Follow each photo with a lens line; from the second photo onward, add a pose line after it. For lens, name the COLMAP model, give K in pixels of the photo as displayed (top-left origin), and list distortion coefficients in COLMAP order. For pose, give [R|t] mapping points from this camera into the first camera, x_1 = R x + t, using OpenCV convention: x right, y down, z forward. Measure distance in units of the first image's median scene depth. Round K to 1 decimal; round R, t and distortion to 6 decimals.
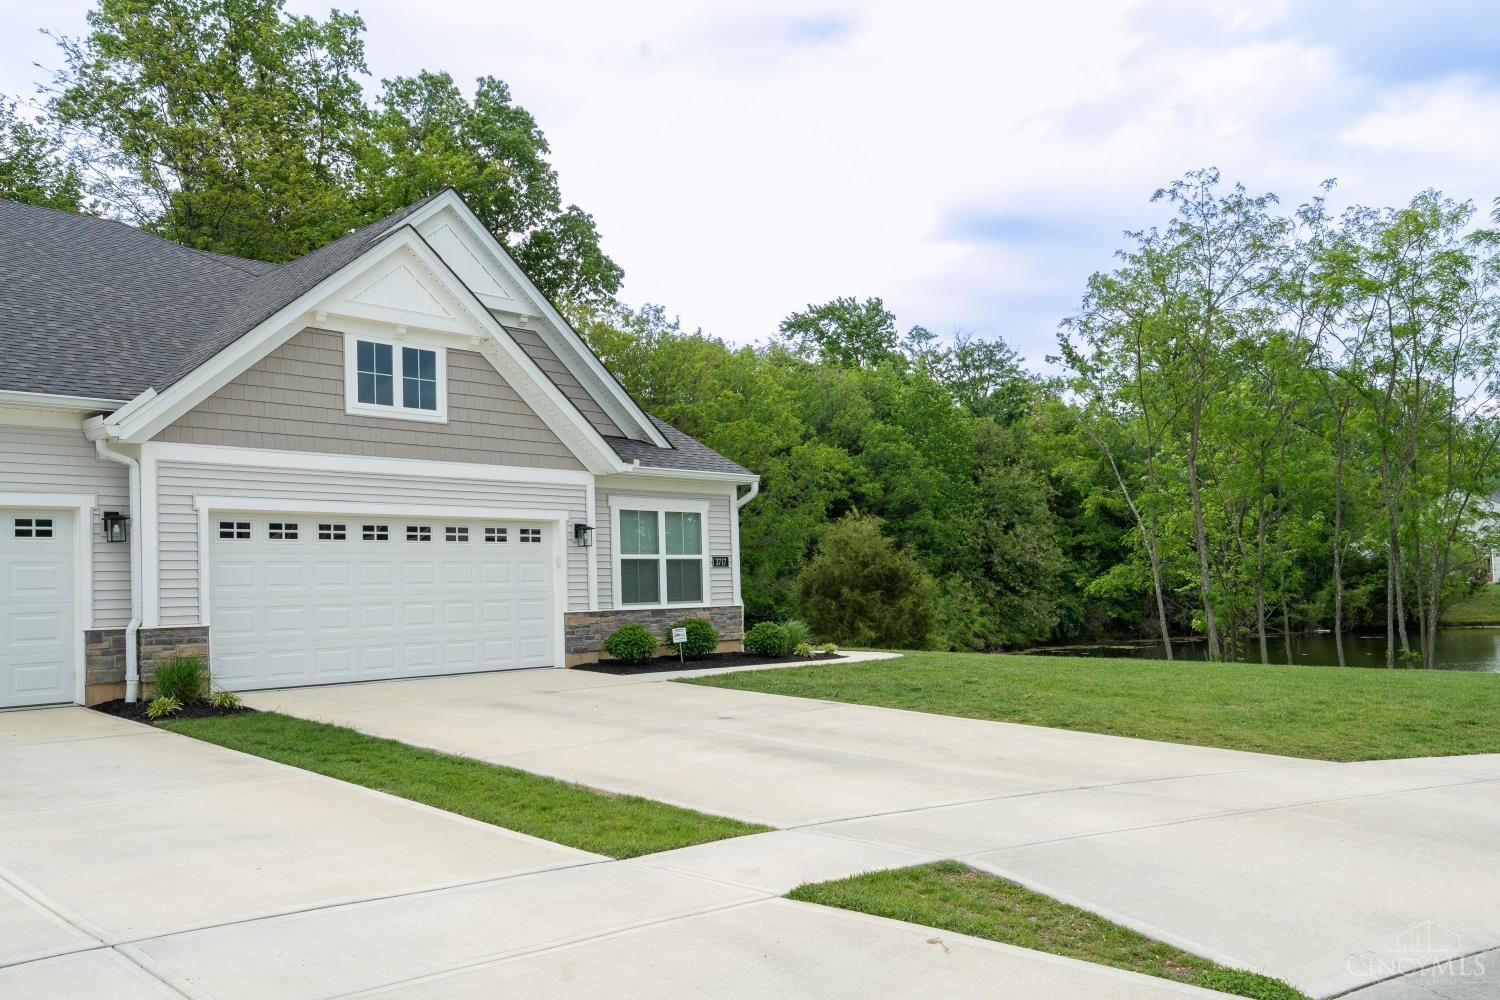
lens RADIAL K [[1110.4, 0, 752.6], [0, 1110.4, 559.3], [0, 0, 1]] dist [0.002899, 0.000500]
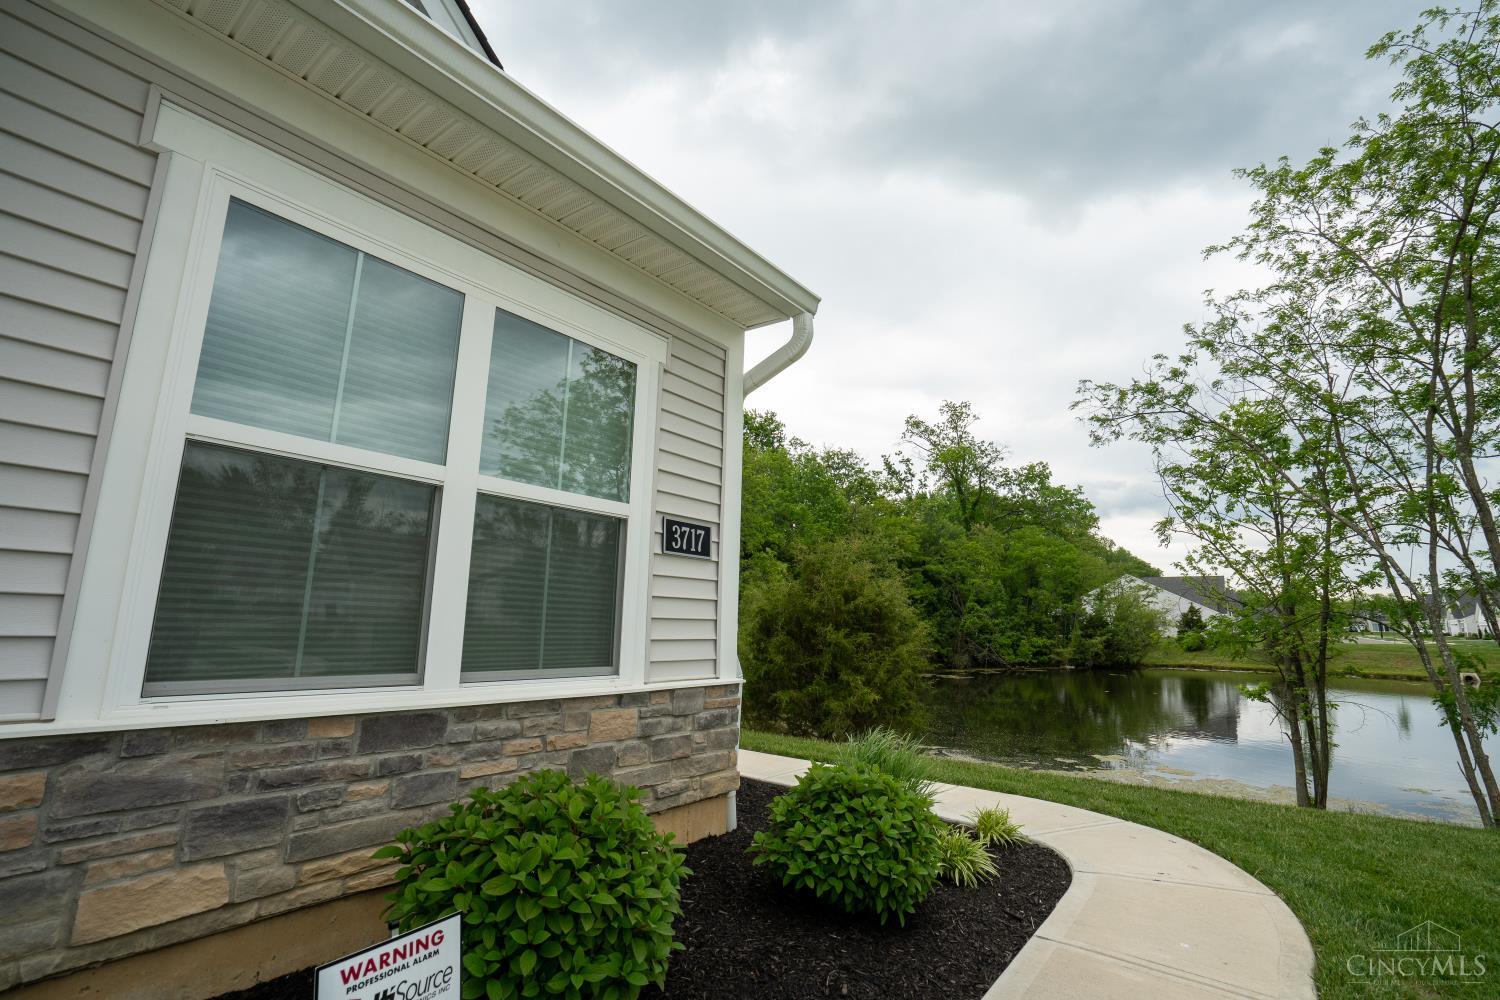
lens RADIAL K [[669.8, 0, 750.0], [0, 669.8, 500.0], [0, 0, 1]] dist [-0.042171, 0.000102]
pose [[0.989600, 0.080280, 0.119359, -0.039817], [-0.062091, 0.986889, -0.148978, 0.021094], [-0.129754, 0.140017, 0.981610, 0.926705]]
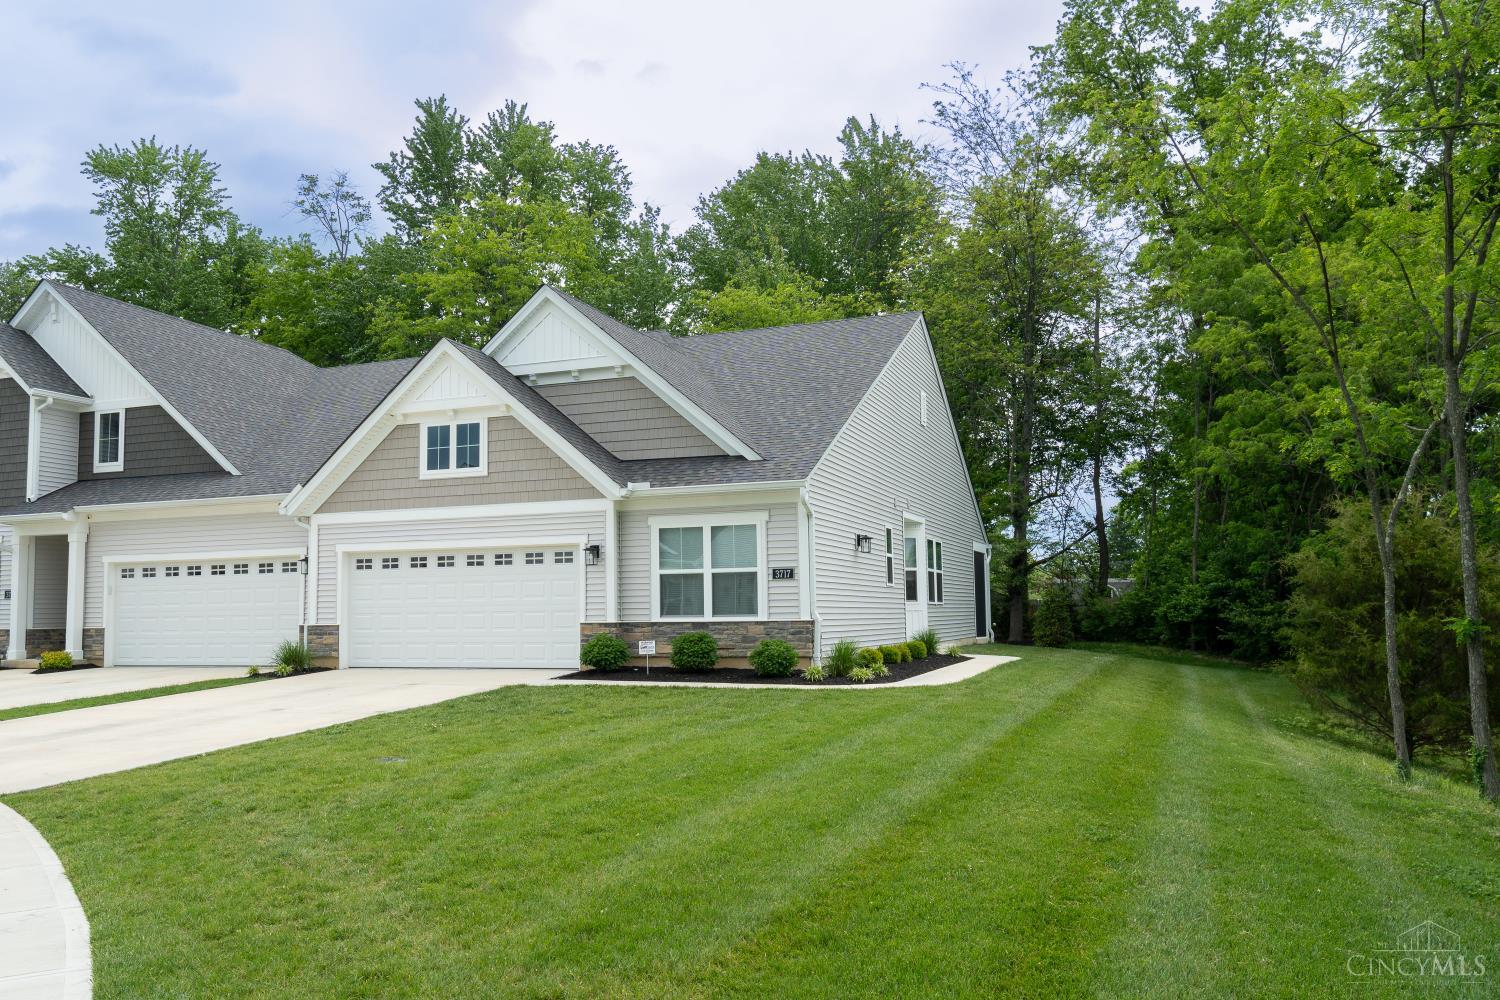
lens RADIAL K [[1110.4, 0, 752.6], [0, 1110.4, 559.3], [0, 0, 1]] dist [0.002899, 0.000500]
pose [[0.430549, -0.024588, -0.902232, 0.937606], [0.026557, 0.999541, -0.014567, 0.003402], [0.902176, -0.017689, 0.431004, 0.646271]]
